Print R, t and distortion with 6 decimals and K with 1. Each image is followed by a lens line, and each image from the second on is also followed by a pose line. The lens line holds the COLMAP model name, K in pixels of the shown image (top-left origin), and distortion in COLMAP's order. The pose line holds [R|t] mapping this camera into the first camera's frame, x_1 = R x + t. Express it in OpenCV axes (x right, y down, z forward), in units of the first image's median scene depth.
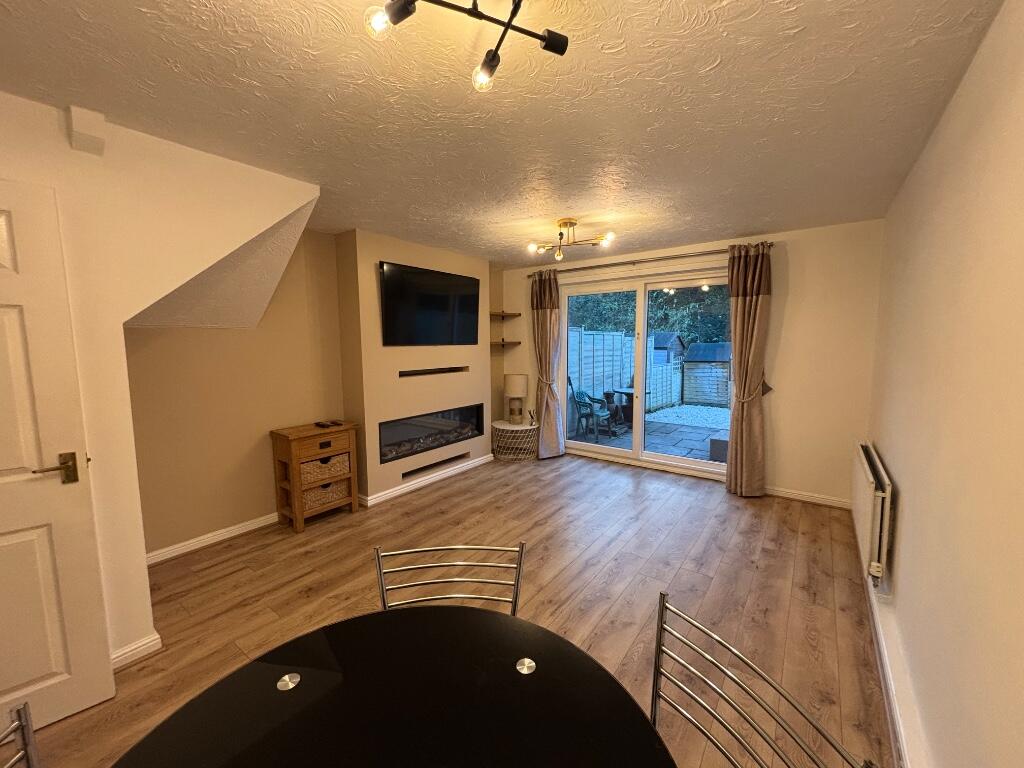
lens RADIAL K [[409.5, 0, 512.4], [0, 409.5, 381.2], [0, 0, 1]] dist [0.000690, 0.000130]
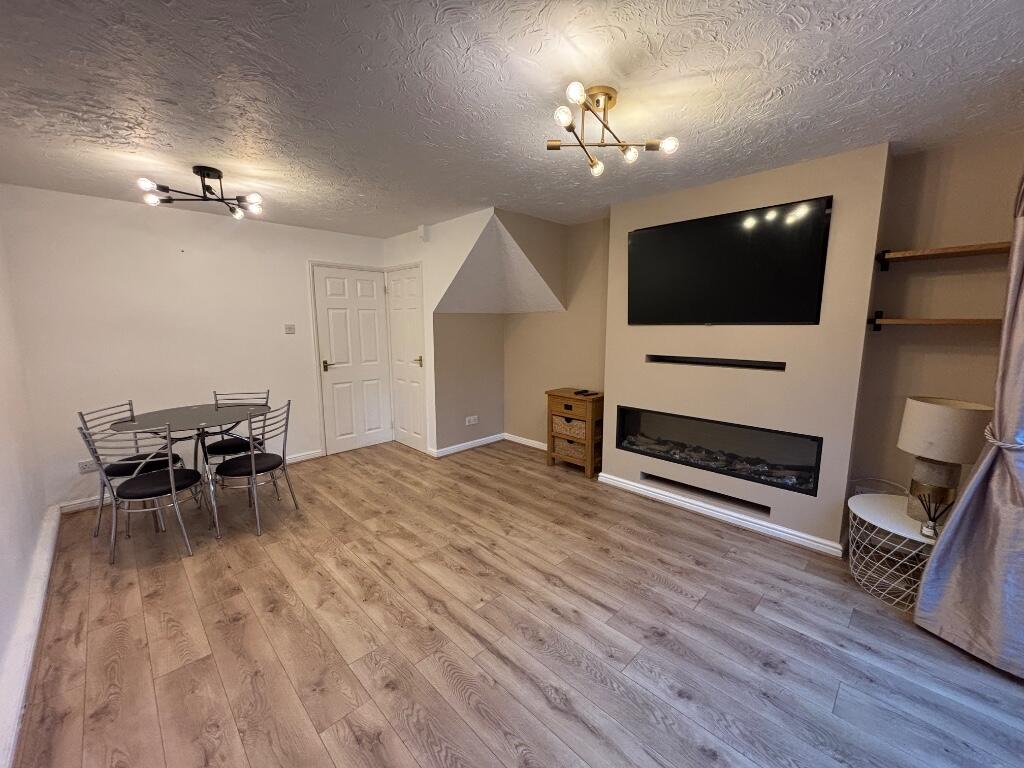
lens RADIAL K [[409.5, 0, 512.9], [0, 409.5, 383.4], [0, 0, 1]] dist [0.000690, 0.000130]
pose [[-0.149573, 0.152670, -0.976893, 0.654356], [-0.094773, 0.981244, 0.167861, -0.087910], [0.984198, 0.117690, -0.132298, 0.900462]]
